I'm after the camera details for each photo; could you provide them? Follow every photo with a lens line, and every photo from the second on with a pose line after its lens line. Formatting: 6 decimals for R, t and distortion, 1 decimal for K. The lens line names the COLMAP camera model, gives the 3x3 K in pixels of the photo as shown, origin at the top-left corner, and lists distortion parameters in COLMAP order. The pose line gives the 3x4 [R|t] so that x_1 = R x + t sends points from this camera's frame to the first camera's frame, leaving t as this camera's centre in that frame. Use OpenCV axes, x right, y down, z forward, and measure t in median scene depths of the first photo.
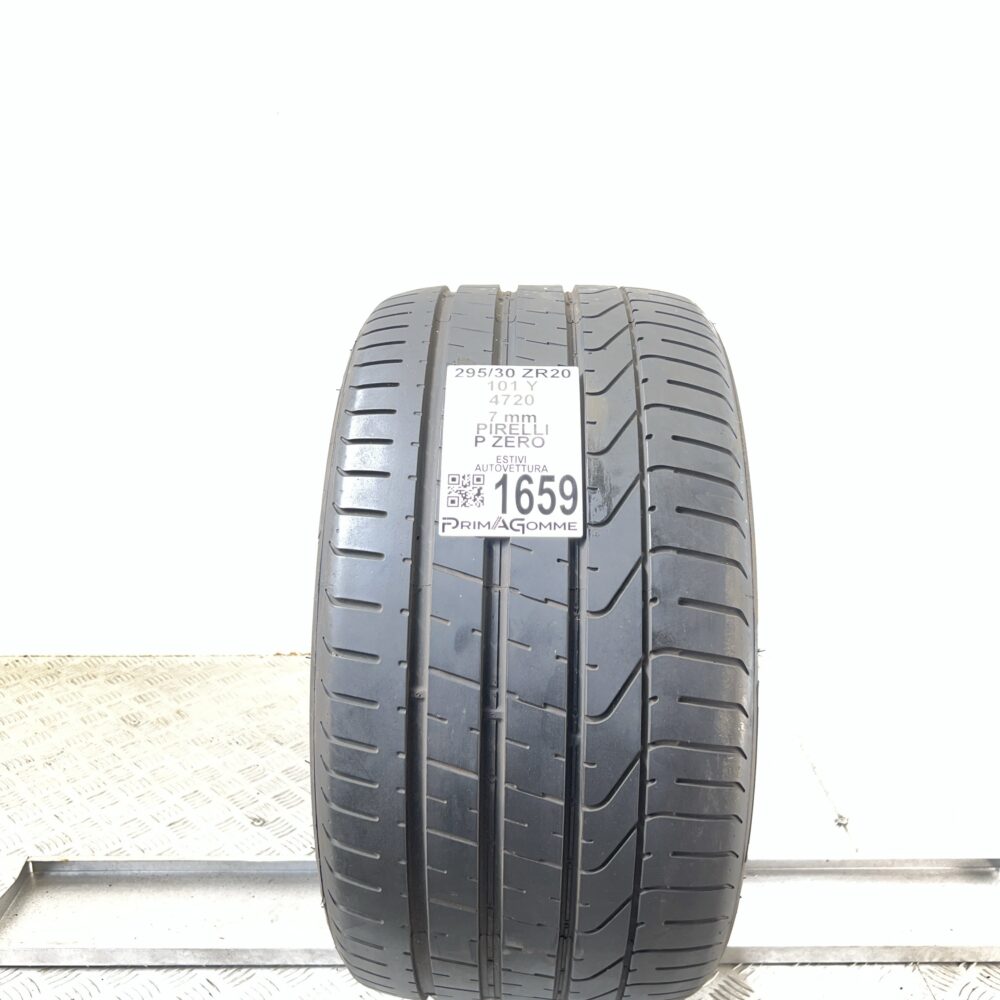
lens RADIAL K [[1039.0, 0, 500.0], [0, 1039.0, 500.0], [0, 0, 1]] dist [0.168017, -0.544572]
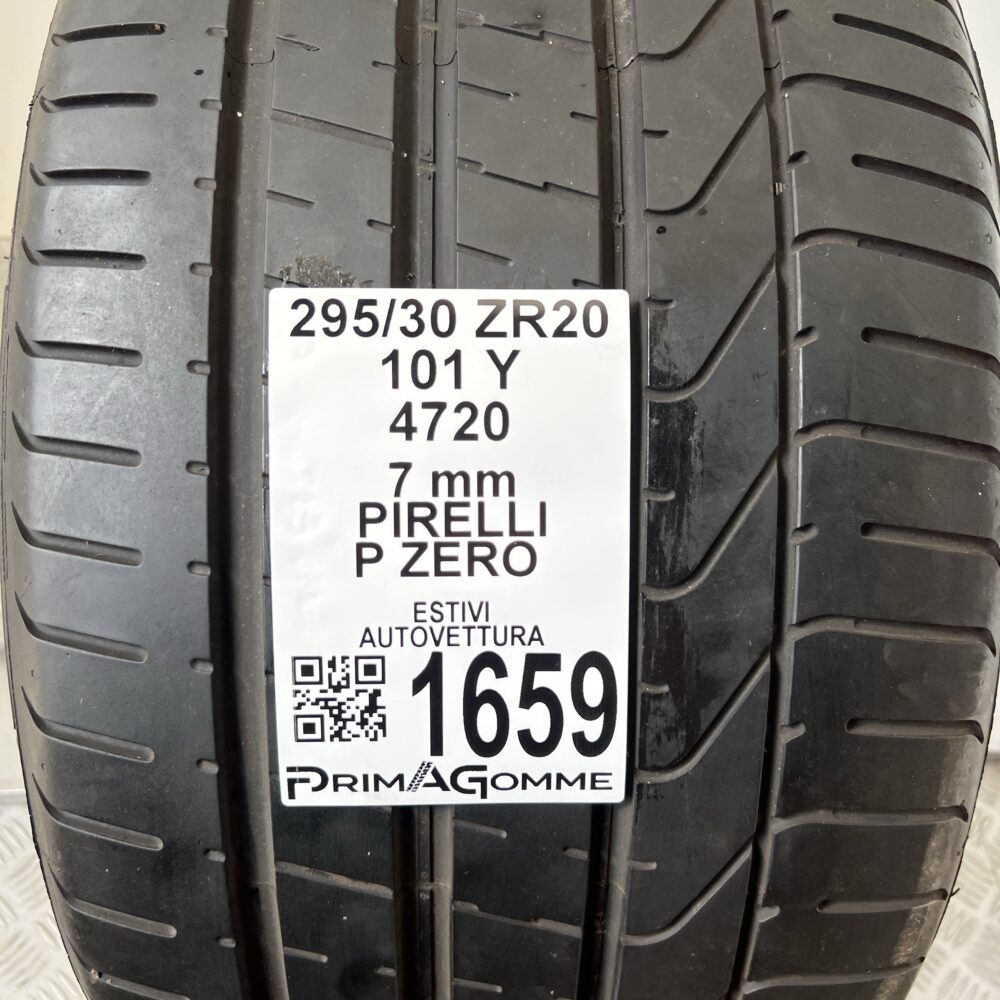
lens RADIAL K [[1039.0, 0, 500.0], [0, 1039.0, 500.0], [0, 0, 1]] dist [0.168017, -0.544572]
pose [[0.999158, -0.022666, 0.034193, 0.016726], [-0.002075, 0.804510, 0.593936, -0.308386], [-0.040970, -0.593507, 0.803786, 0.710725]]
